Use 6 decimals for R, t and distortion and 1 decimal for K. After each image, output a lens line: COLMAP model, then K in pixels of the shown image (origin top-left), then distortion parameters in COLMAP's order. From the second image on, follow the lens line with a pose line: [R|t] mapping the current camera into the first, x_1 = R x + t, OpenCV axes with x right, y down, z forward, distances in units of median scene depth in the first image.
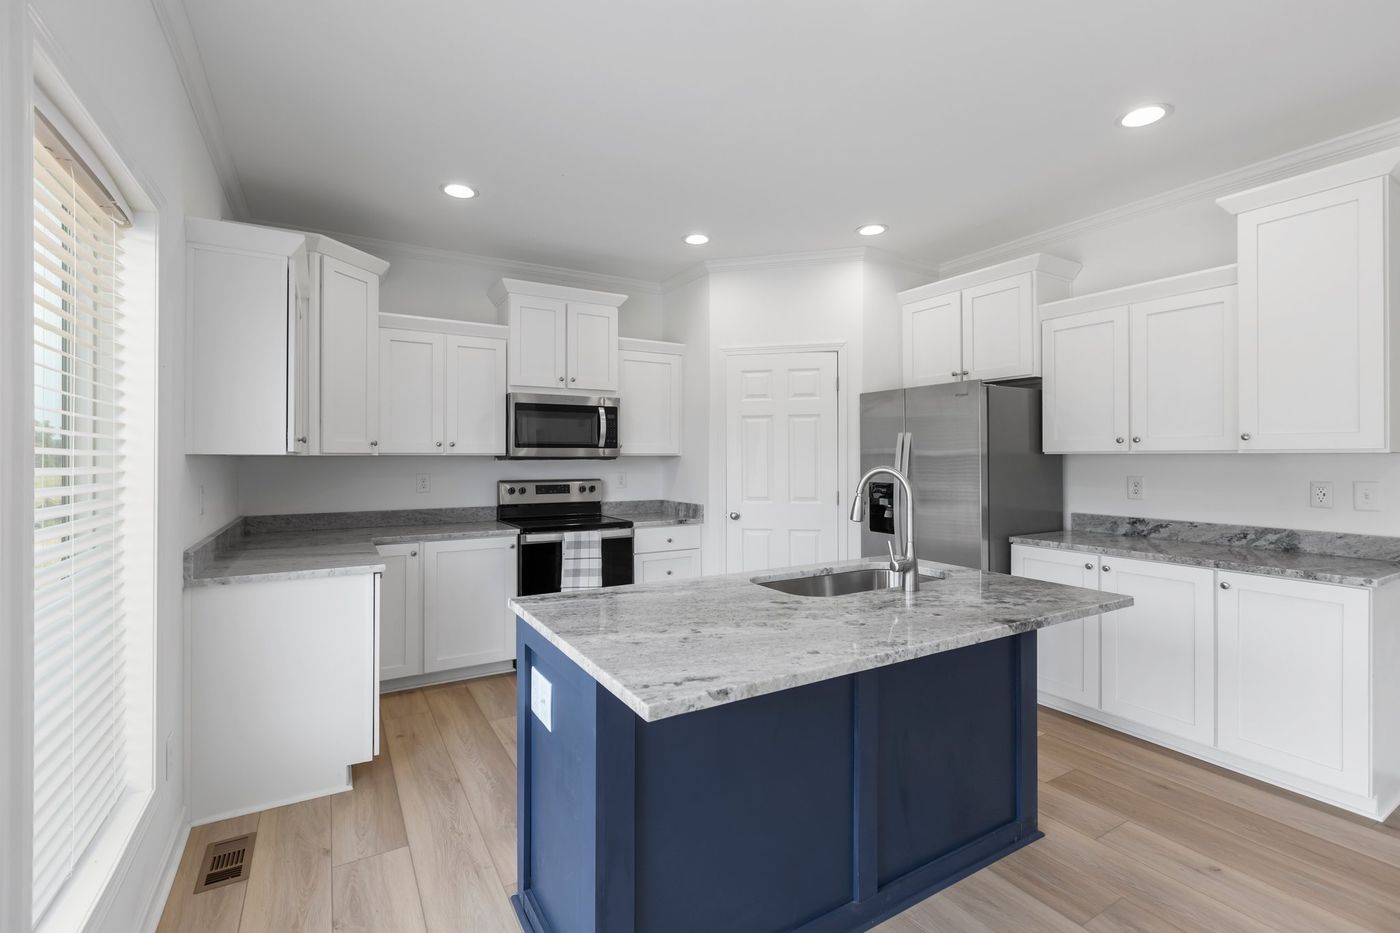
lens RADIAL K [[644.8, 0, 698.8], [0, 644.8, 462.4], [0, 0, 1]] dist [-0.010346, 0.001365]
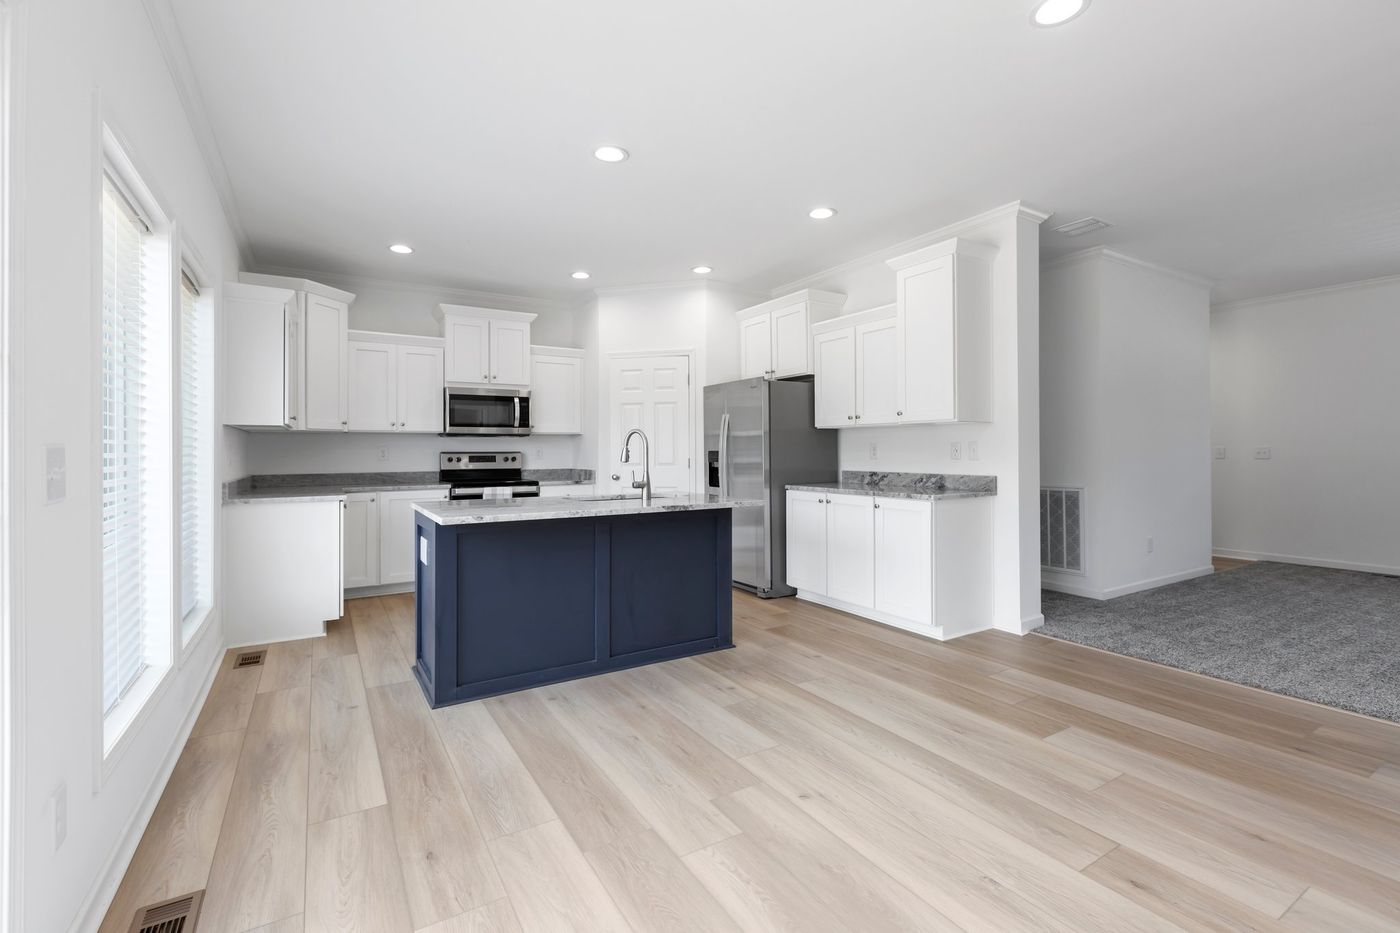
lens RADIAL K [[644.8, 0, 704.0], [0, 644.8, 454.9], [0, 0, 1]] dist [-0.010346, 0.001365]
pose [[0.999824, -0.004749, 0.018157, 0.273058], [0.004775, 0.999988, -0.001366, 0.048954], [-0.018151, 0.001453, 0.999834, -0.450201]]
